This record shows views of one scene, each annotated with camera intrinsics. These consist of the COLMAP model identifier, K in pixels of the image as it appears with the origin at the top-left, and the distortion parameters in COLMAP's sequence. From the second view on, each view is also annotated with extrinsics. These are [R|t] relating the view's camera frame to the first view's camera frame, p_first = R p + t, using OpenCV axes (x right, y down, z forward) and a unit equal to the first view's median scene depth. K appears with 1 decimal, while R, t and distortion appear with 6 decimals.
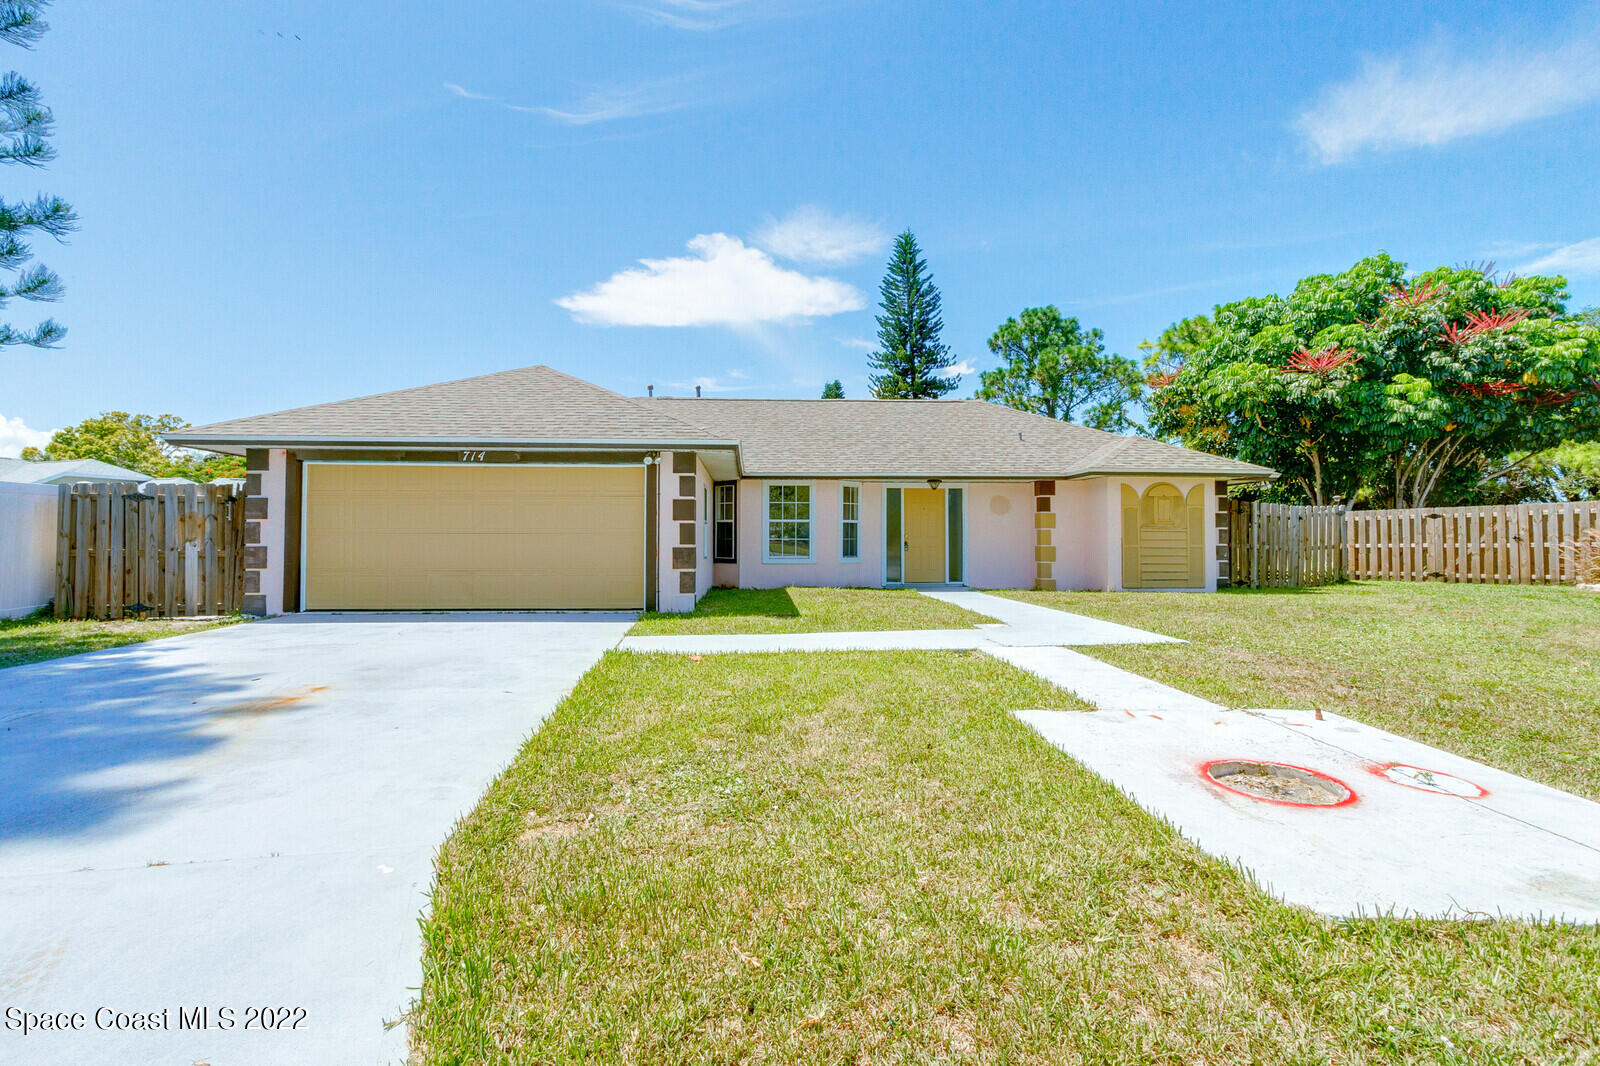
lens RADIAL K [[726.5, 0, 774.9], [0, 726.5, 523.3], [0, 0, 1]] dist [0.005154, 0.000273]
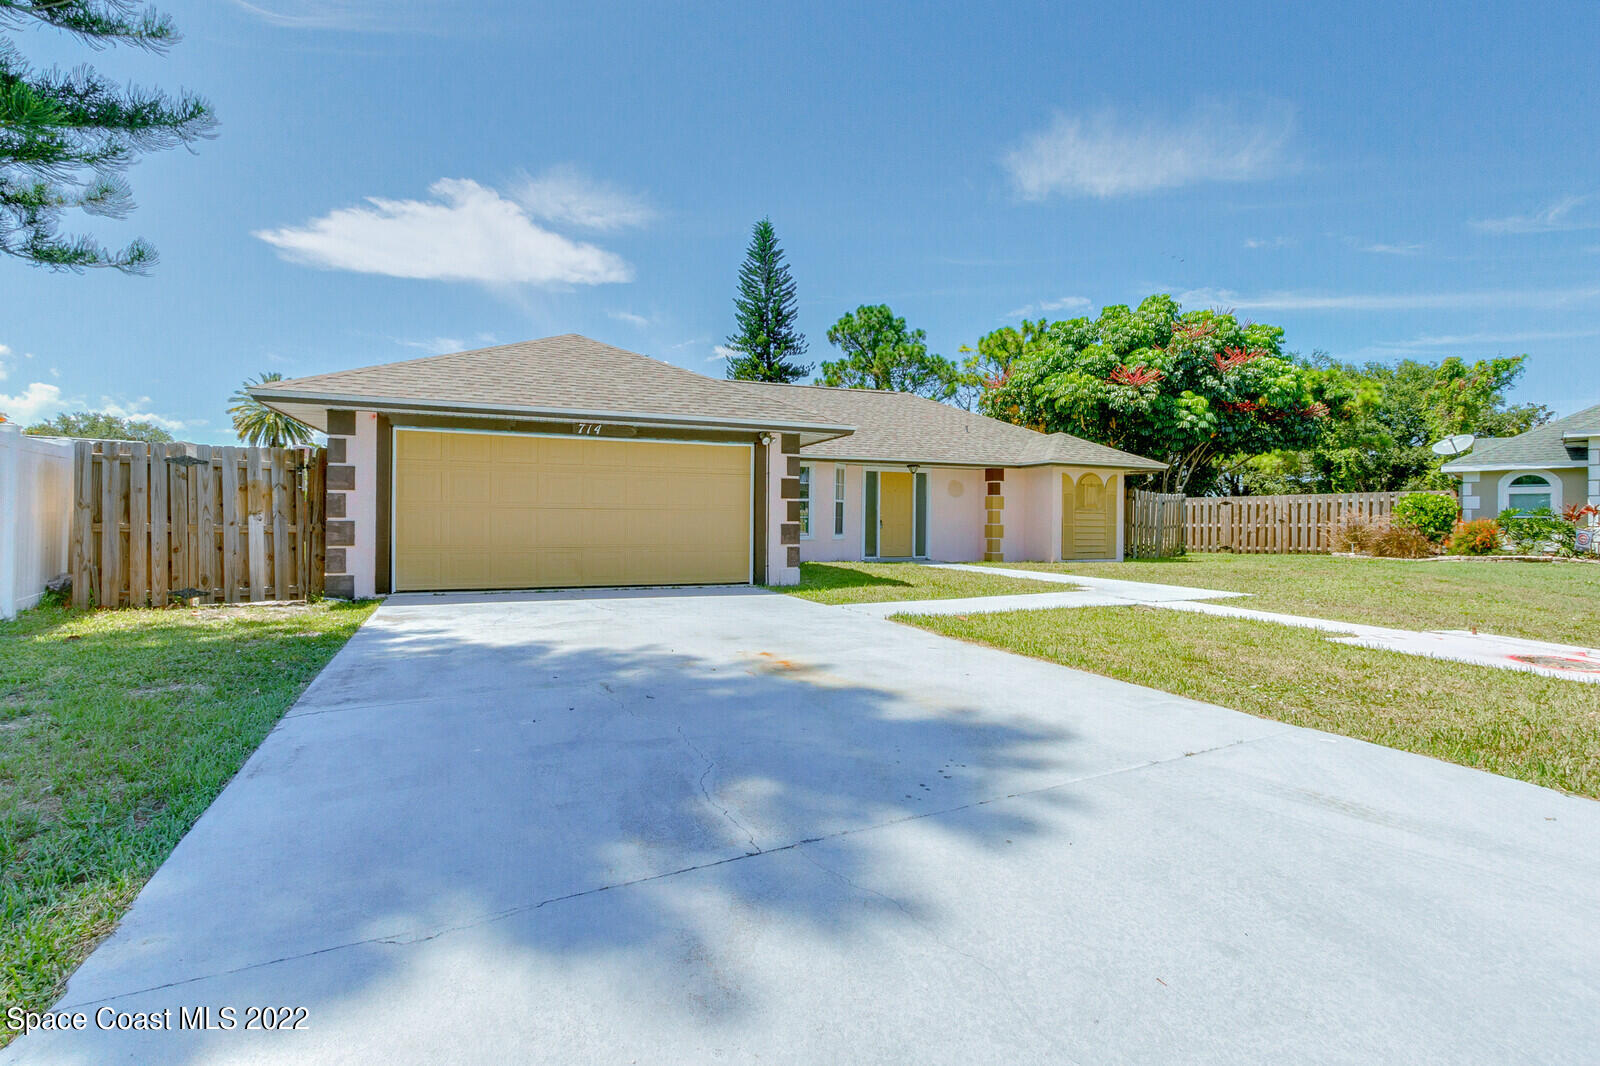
lens RADIAL K [[730.8, 0, 773.8], [0, 730.8, 523.9], [0, 0, 1]] dist [0.007048, 0.000098]
pose [[0.951068, 0.004200, 0.308954, -0.285768], [-0.013348, 0.999533, 0.027504, 0.002348], [-0.308694, -0.030283, 0.950679, -0.004455]]
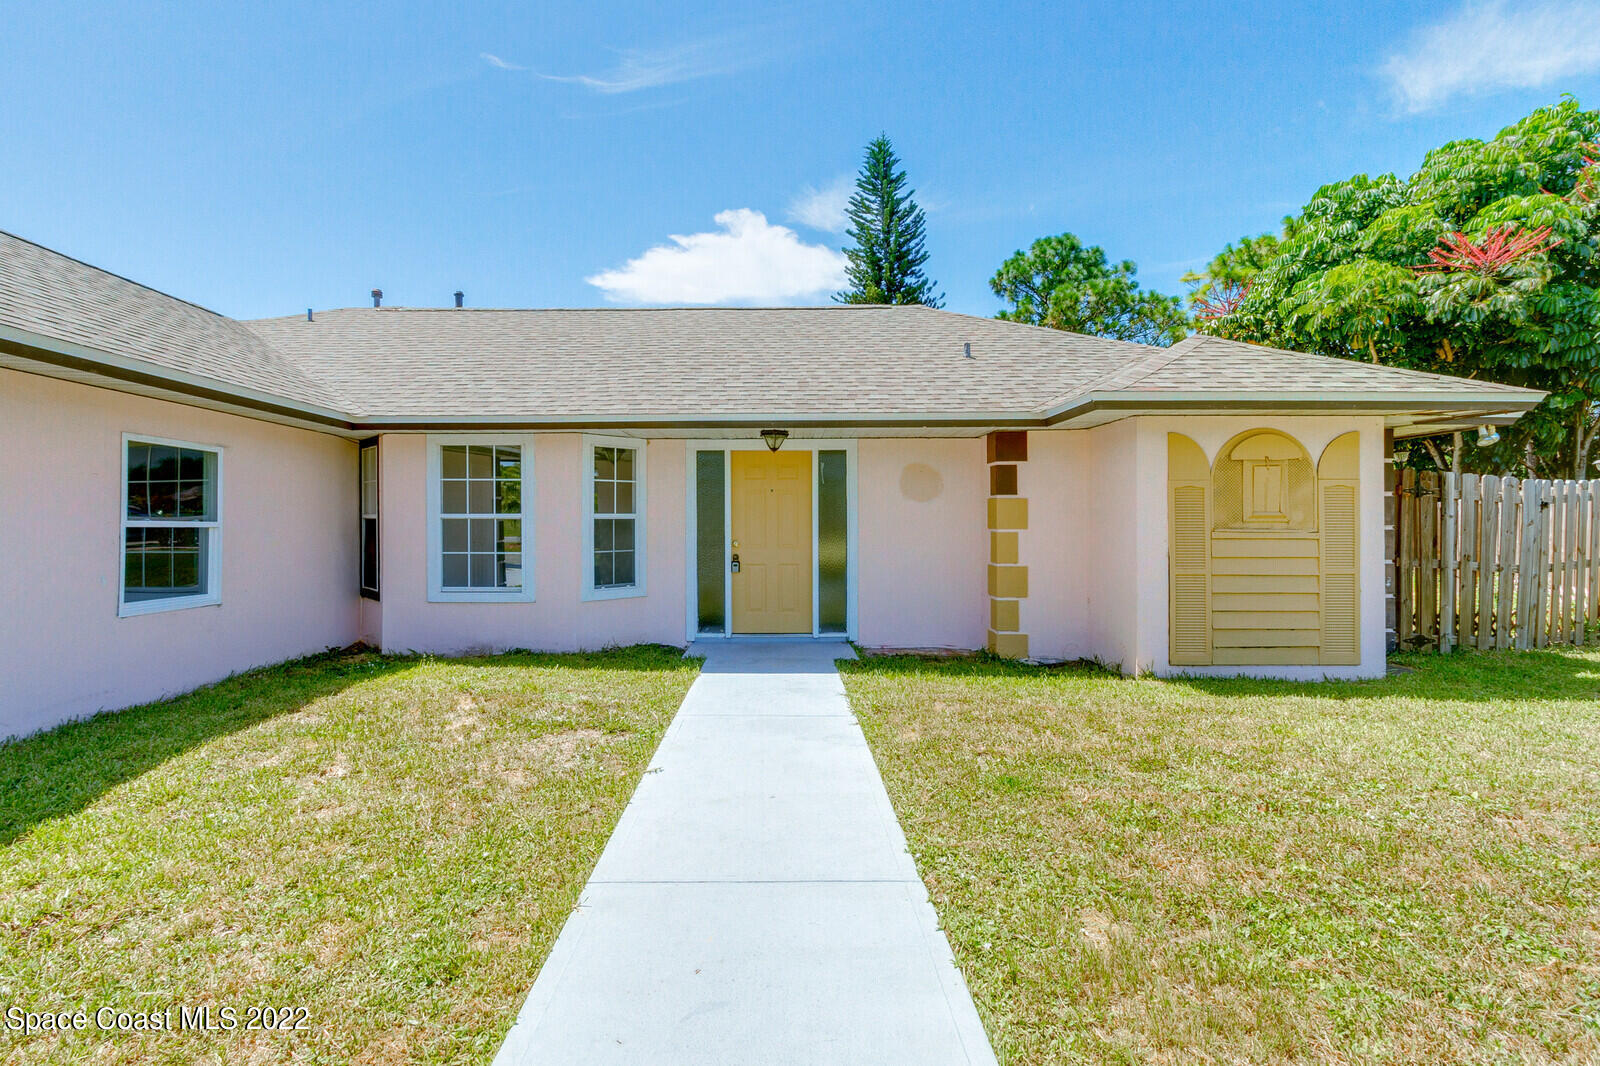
lens RADIAL K [[732.9, 0, 755.6], [0, 732.9, 520.8], [0, 0, 1]] dist [-0.002188, -0.005474]
pose [[0.998396, -0.003307, -0.056519, 0.202384], [0.004534, 0.999756, 0.021606, -0.008724], [0.056434, -0.021827, 0.998168, 0.437064]]
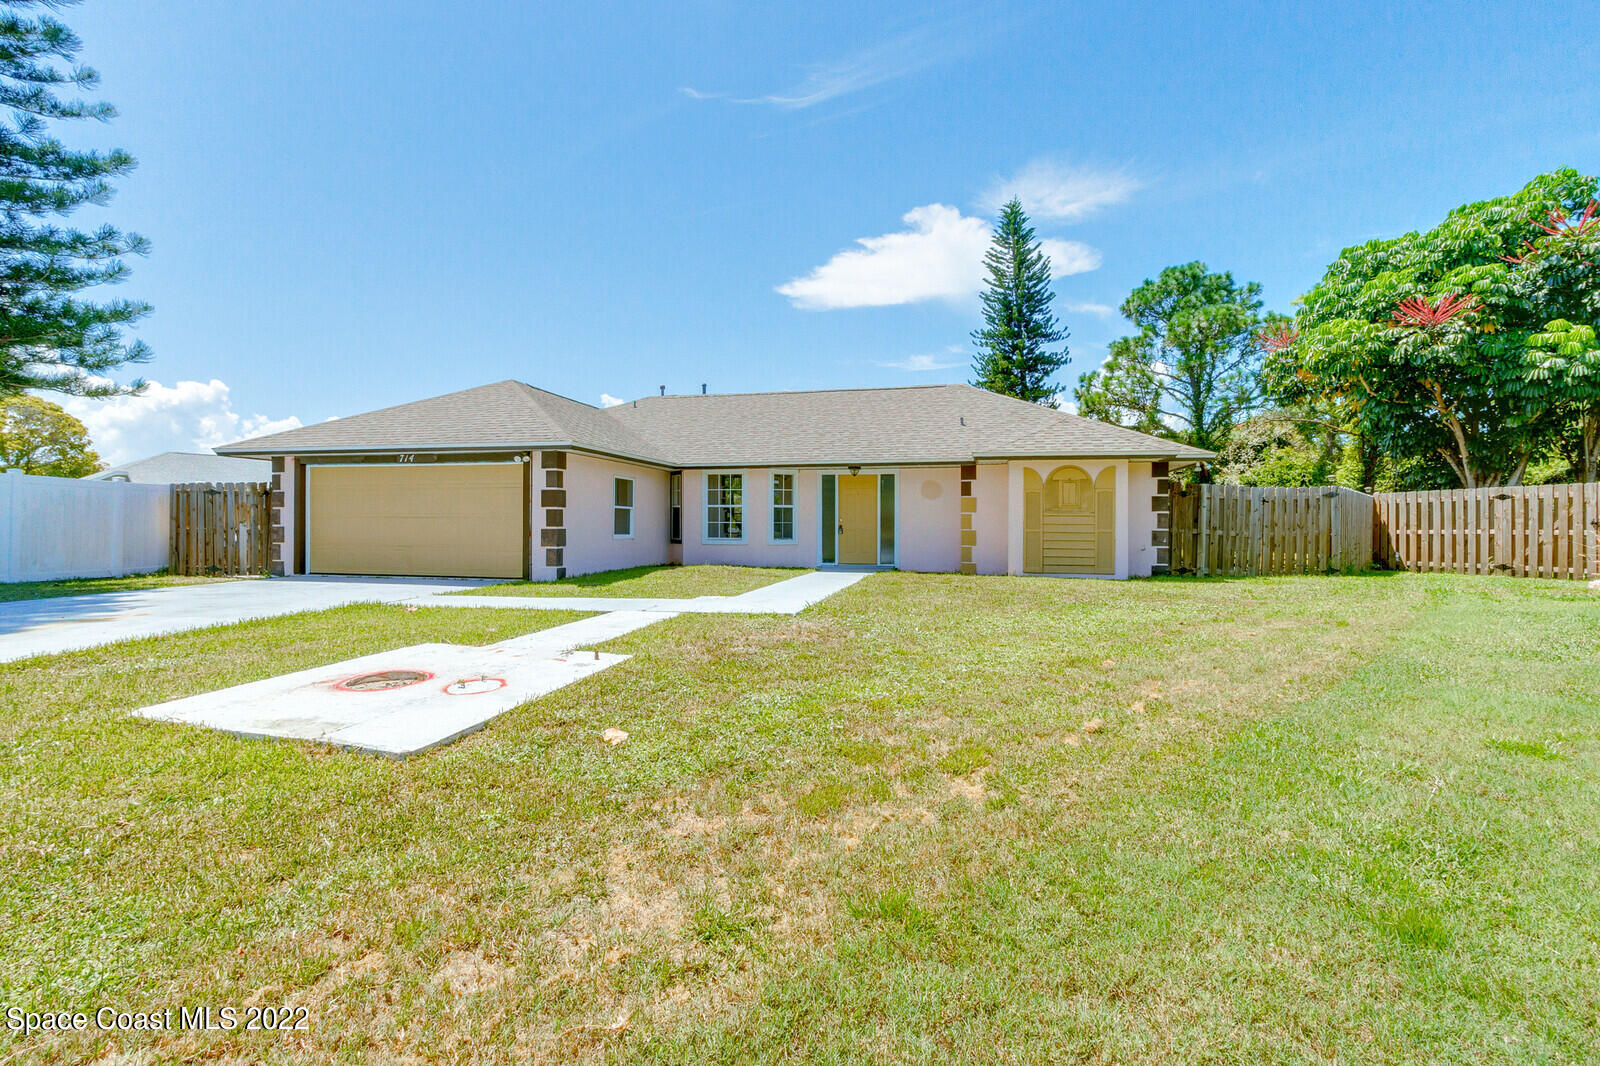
lens RADIAL K [[730.8, 0, 773.8], [0, 730.8, 523.9], [0, 0, 1]] dist [0.007048, 0.000098]
pose [[0.958715, 0.003592, -0.284346, 0.352794], [0.003451, 0.999700, 0.024263, -0.002462], [0.284348, -0.024243, 0.958415, -0.046220]]
